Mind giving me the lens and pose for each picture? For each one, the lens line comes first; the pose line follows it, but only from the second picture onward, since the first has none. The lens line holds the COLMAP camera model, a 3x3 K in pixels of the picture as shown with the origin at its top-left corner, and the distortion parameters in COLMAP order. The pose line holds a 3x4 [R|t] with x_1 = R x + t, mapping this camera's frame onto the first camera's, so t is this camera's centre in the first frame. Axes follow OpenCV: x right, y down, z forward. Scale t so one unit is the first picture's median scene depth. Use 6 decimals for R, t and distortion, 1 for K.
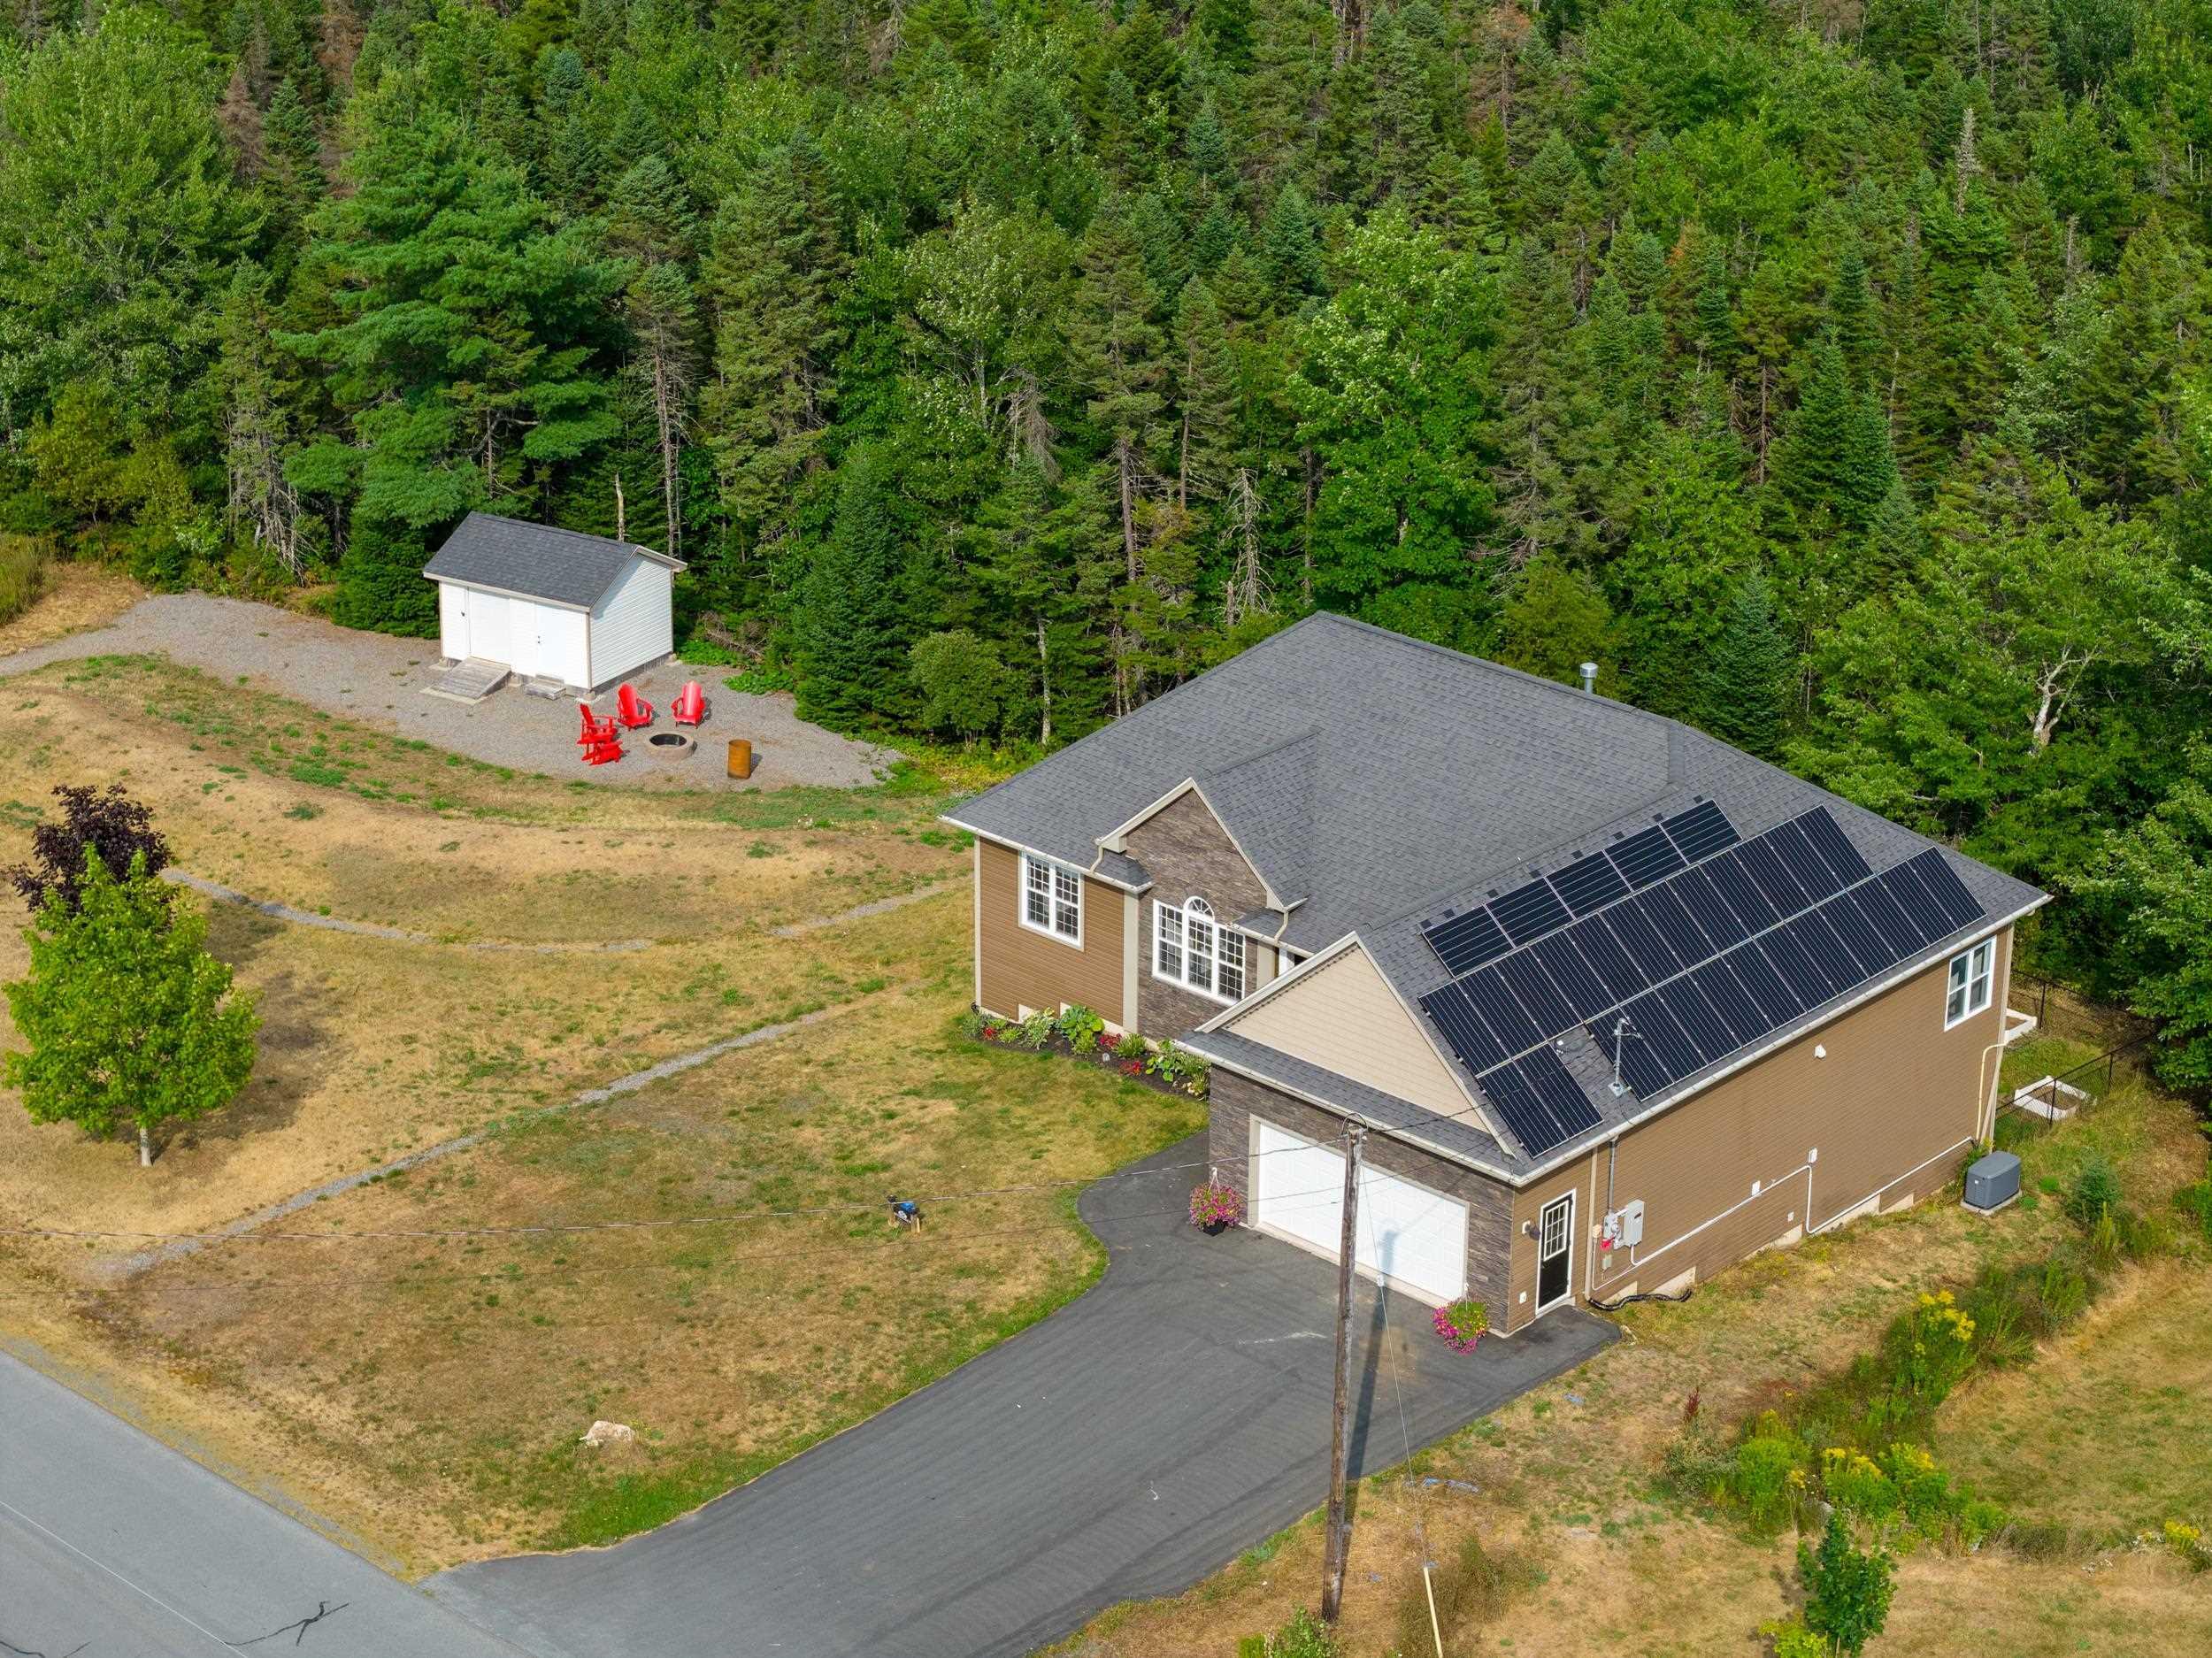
lens RADIAL K [[4503.8, 0, 1106.0], [0, 4503.8, 829.0], [0, 0, 1]] dist [-0.233352, 1.610328]
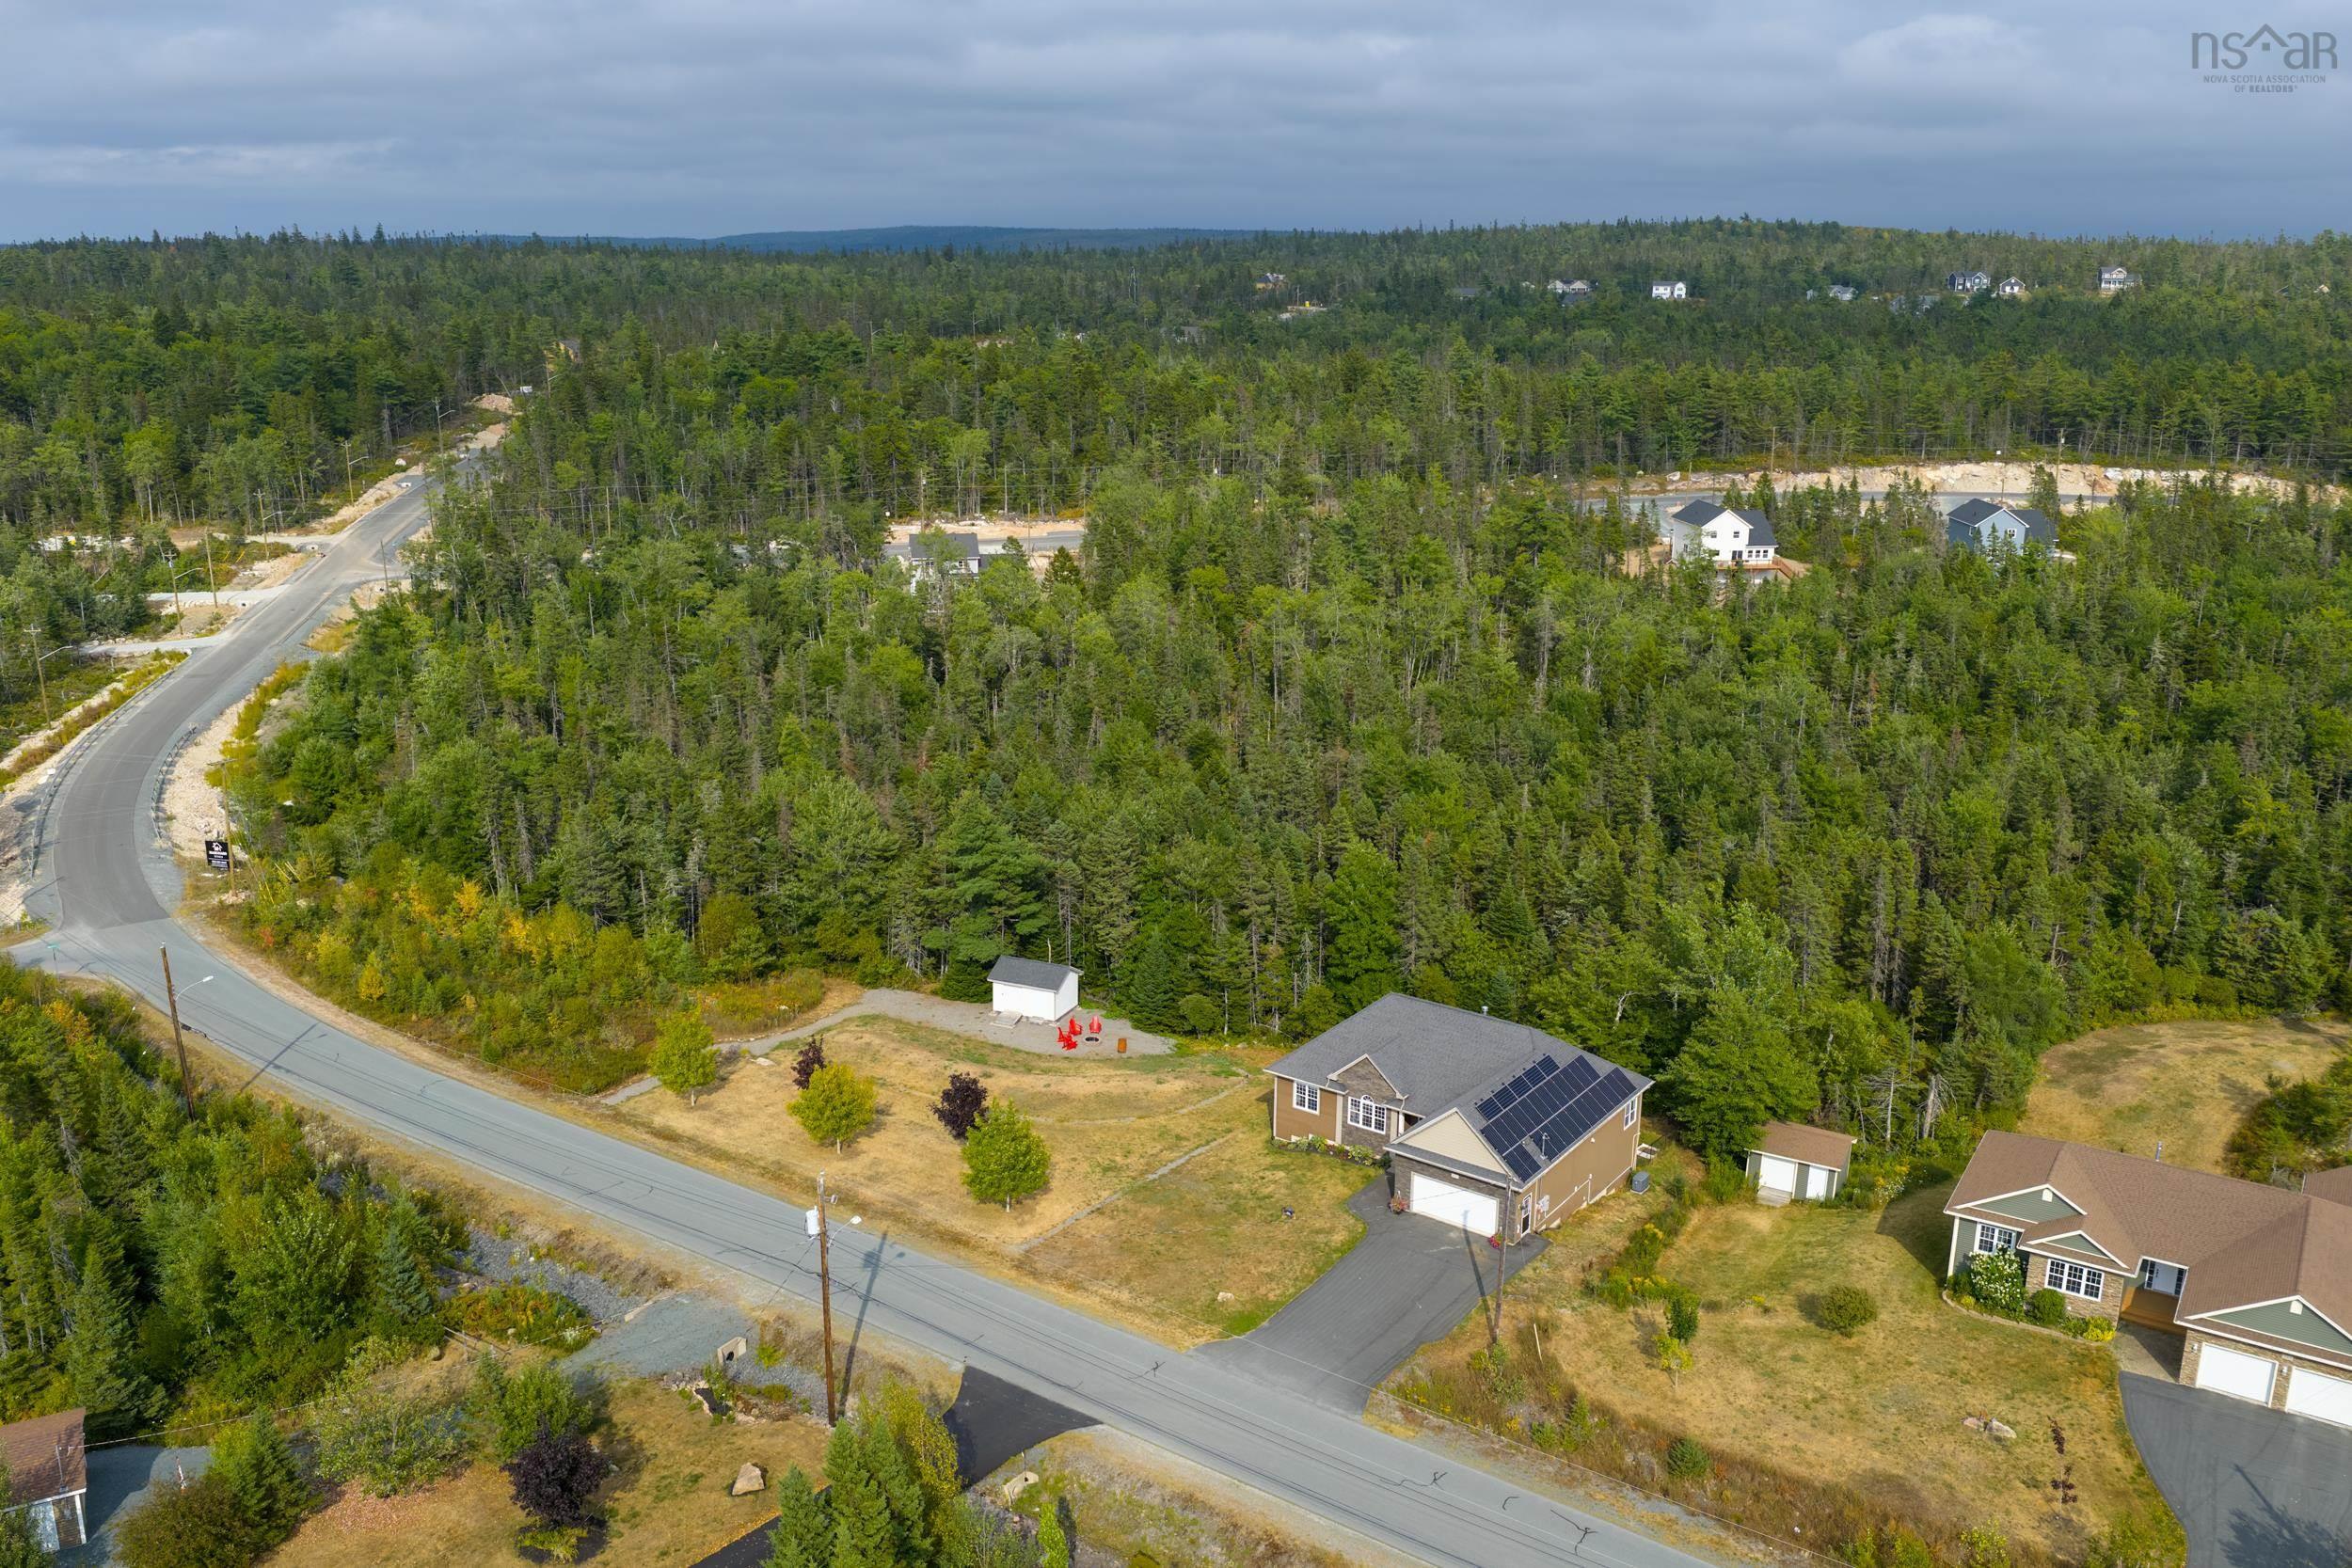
lens RADIAL K [[1966.0, 0, 1176.0], [0, 1966.0, 784.0], [0, 0, 1]] dist [0.035606, -0.002513]
pose [[0.992119, -0.029492, 0.121779, -0.221603], [0.044324, 0.991670, -0.120937, -0.031716], [-0.117198, 0.125381, 0.985162, -0.226753]]
